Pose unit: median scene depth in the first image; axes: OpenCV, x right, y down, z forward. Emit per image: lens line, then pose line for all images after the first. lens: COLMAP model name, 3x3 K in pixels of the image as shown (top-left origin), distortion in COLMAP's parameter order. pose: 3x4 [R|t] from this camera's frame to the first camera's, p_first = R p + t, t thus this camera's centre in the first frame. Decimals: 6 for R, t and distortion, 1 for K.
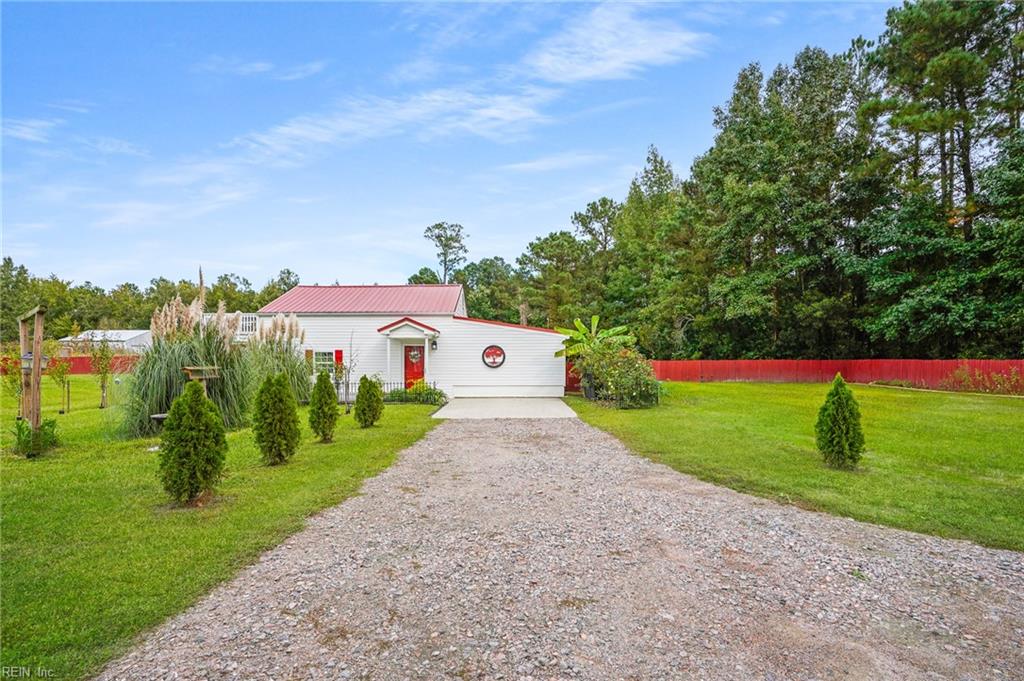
lens RADIAL K [[498.6, 0, 511.3], [0, 498.6, 354.5], [0, 0, 1]] dist [-0.022971, 0.000620]
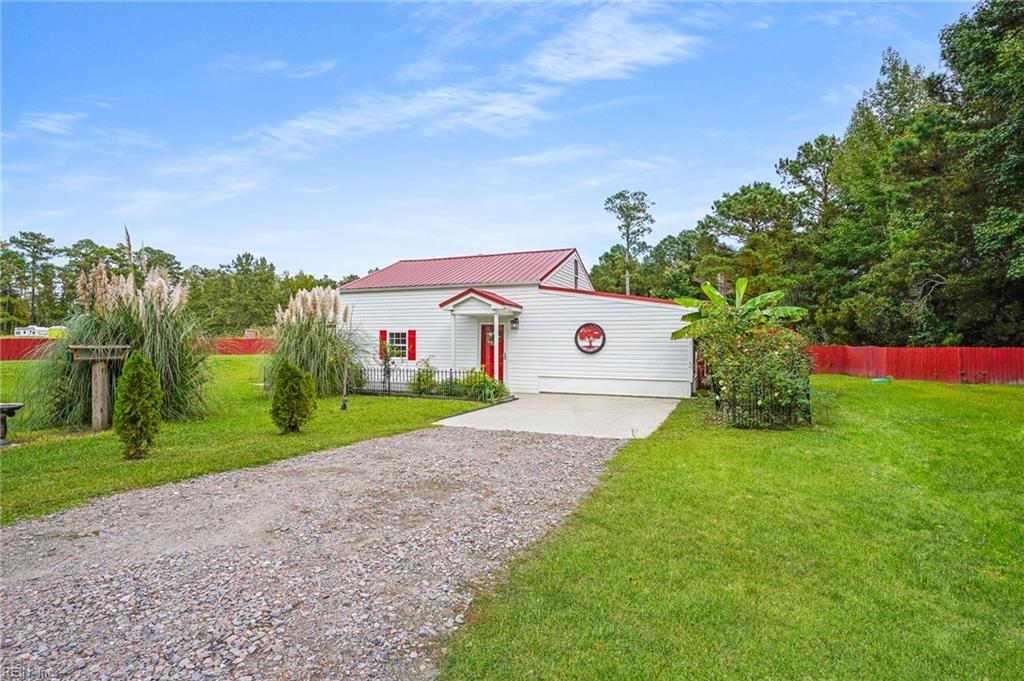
lens RADIAL K [[515.3, 0, 508.1], [0, 515.3, 321.2], [0, 0, 1]] dist [-0.064657, 0.039241]
pose [[0.911194, -0.009333, -0.411871, 0.113714], [-0.004963, 0.999422, -0.033626, 0.003146], [0.411947, 0.032684, 0.910621, 0.176184]]
